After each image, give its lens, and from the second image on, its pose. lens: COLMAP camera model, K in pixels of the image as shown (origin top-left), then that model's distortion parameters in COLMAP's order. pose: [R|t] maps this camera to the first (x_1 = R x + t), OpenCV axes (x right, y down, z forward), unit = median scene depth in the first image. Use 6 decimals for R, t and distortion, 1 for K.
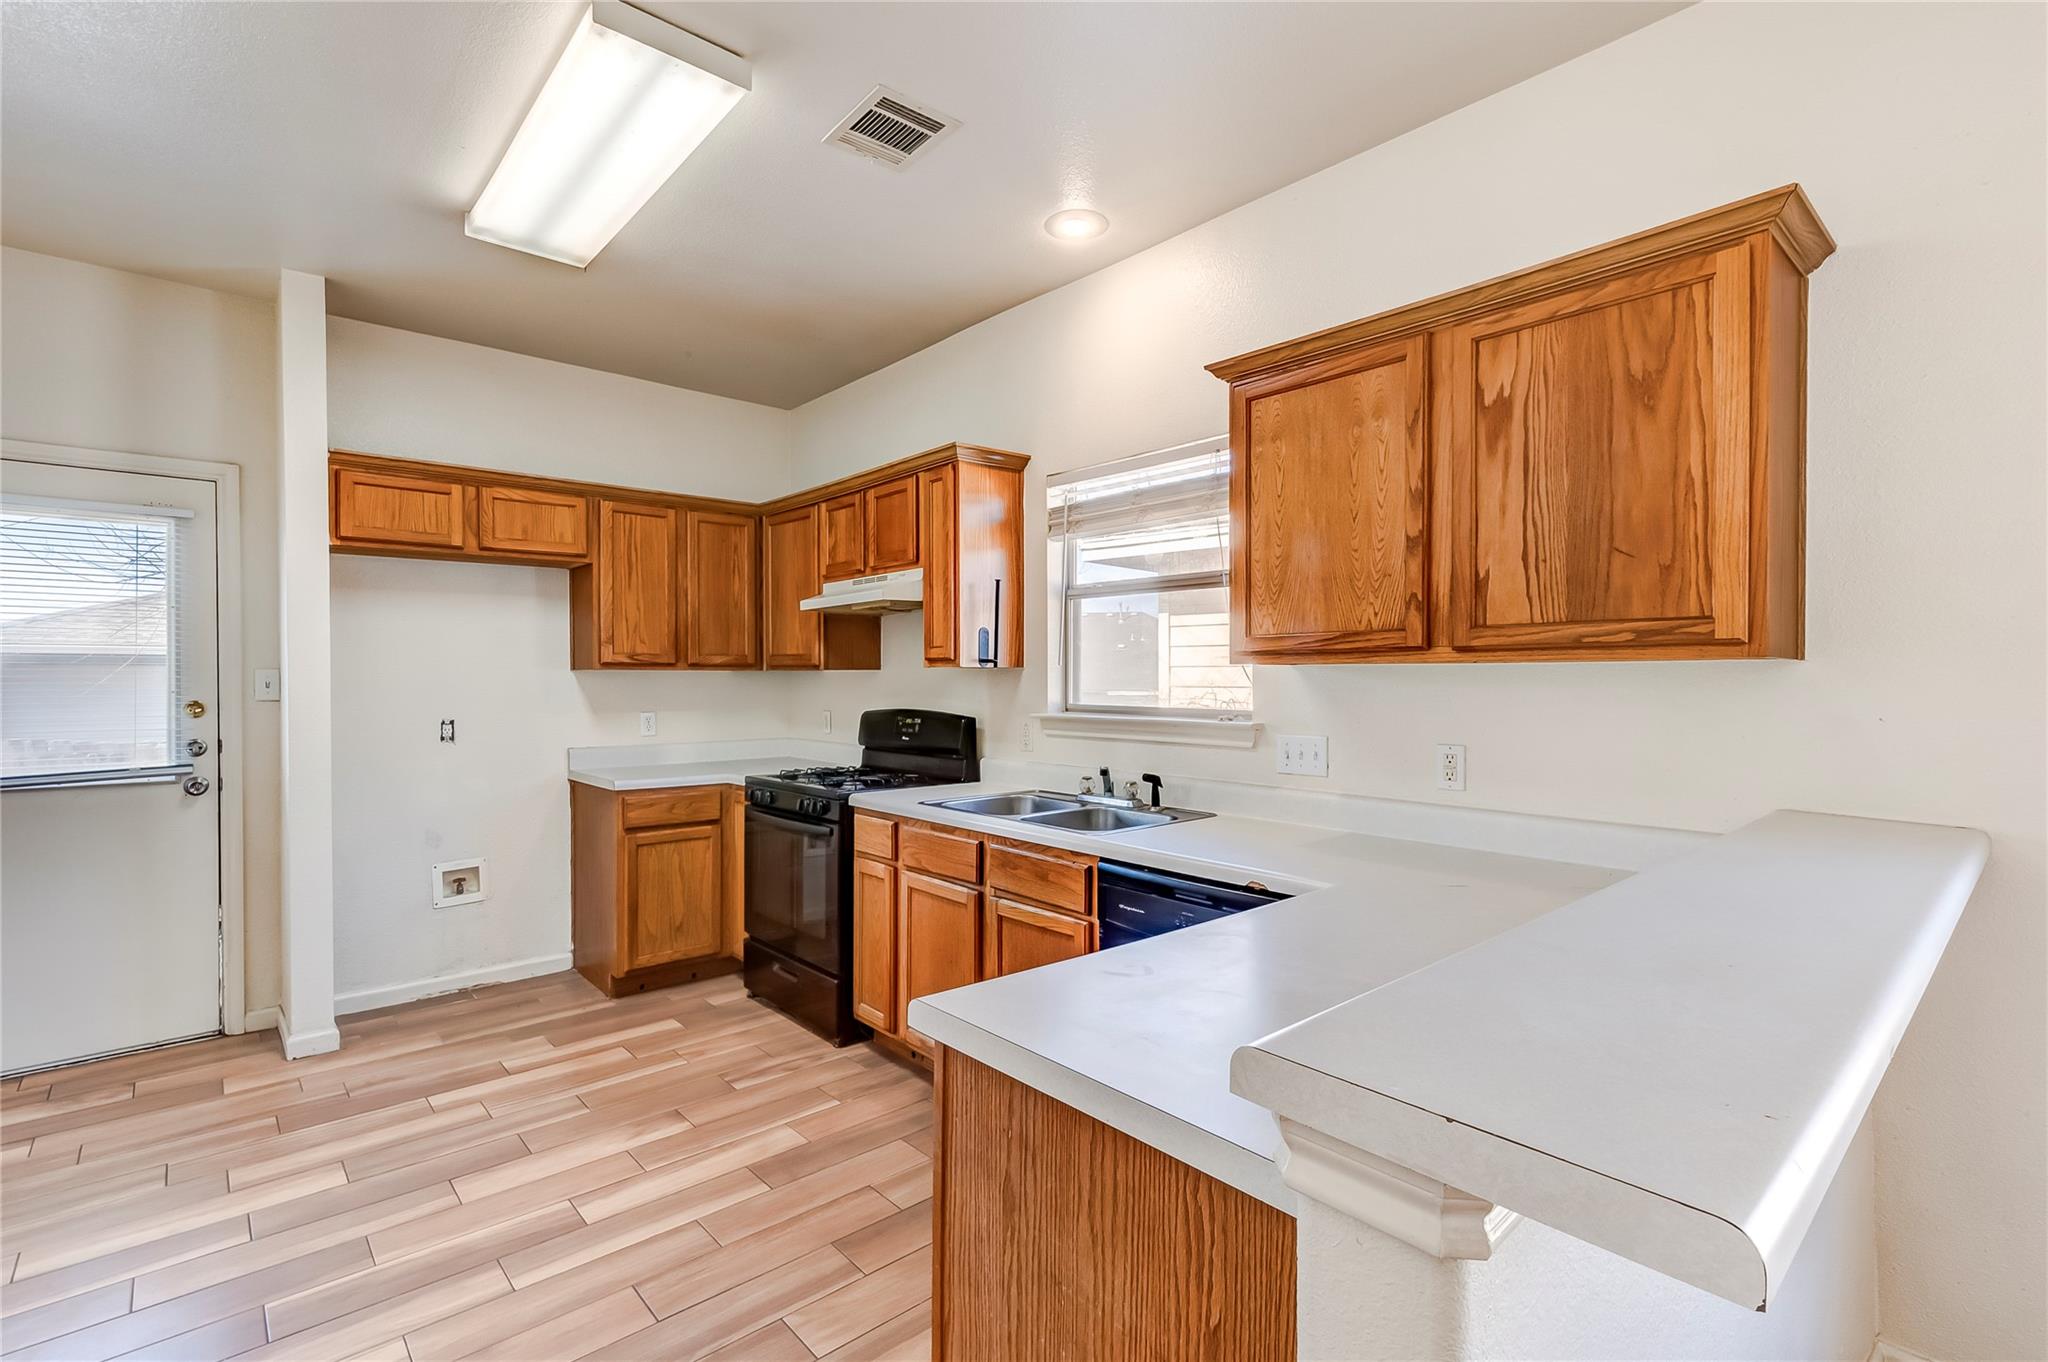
lens RADIAL K [[932.3, 0, 1025.9], [0, 932.3, 686.5], [0, 0, 1]] dist [0.006710, -0.003079]
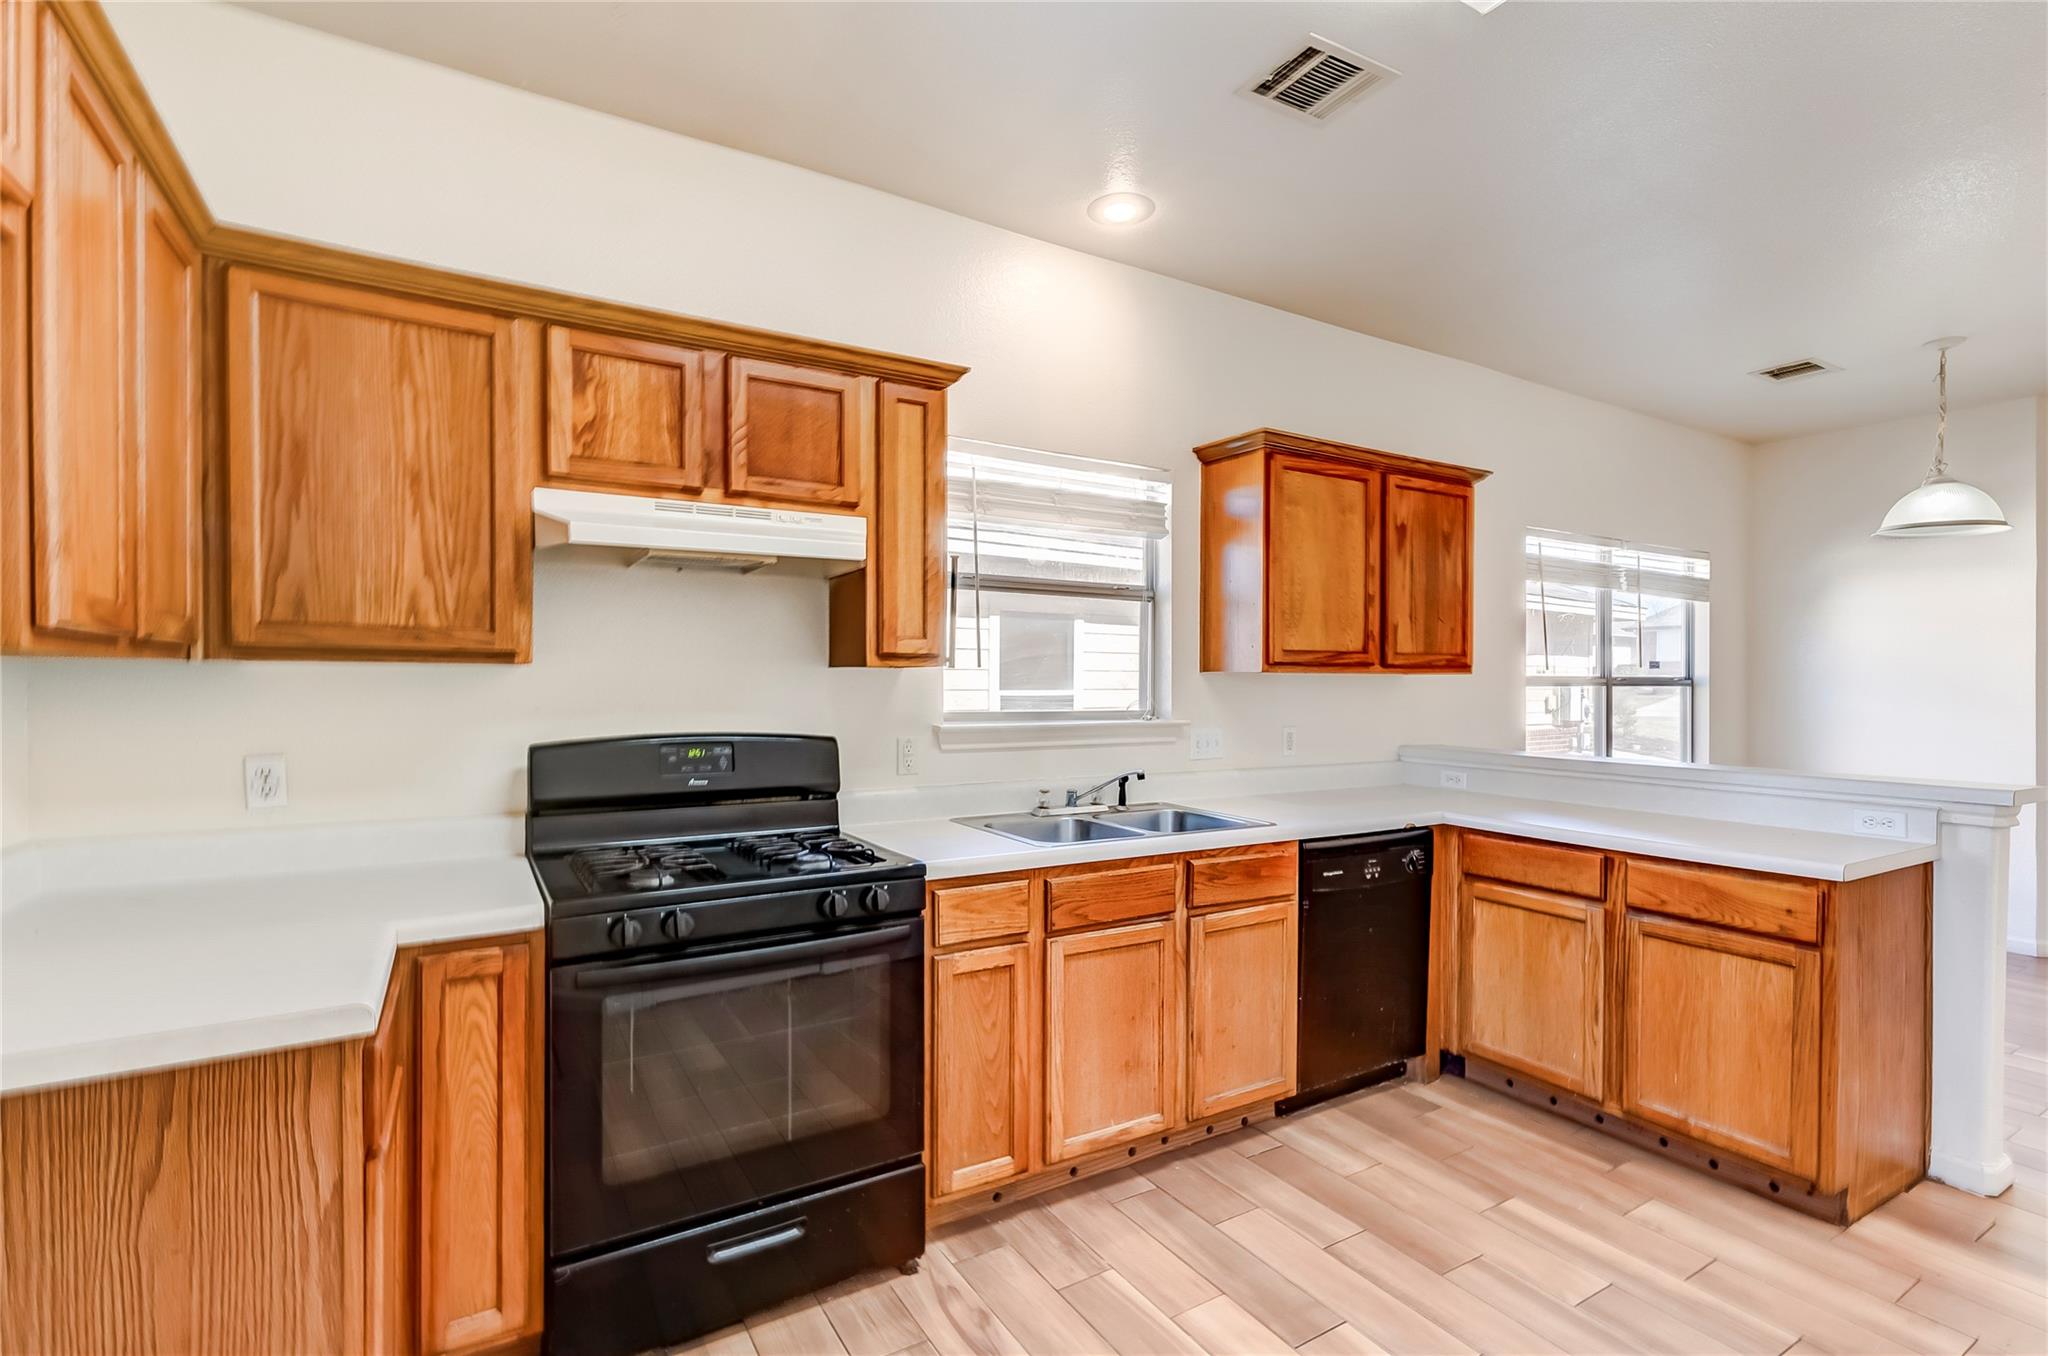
lens RADIAL K [[932.3, 0, 1004.9], [0, 932.3, 692.8], [0, 0, 1]] dist [0.006710, -0.003079]
pose [[0.194697, -0.011157, 0.980800, -0.793427], [0.006069, 0.999930, 0.010170, -0.007816], [-0.980845, 0.003972, 0.194751, 0.808671]]
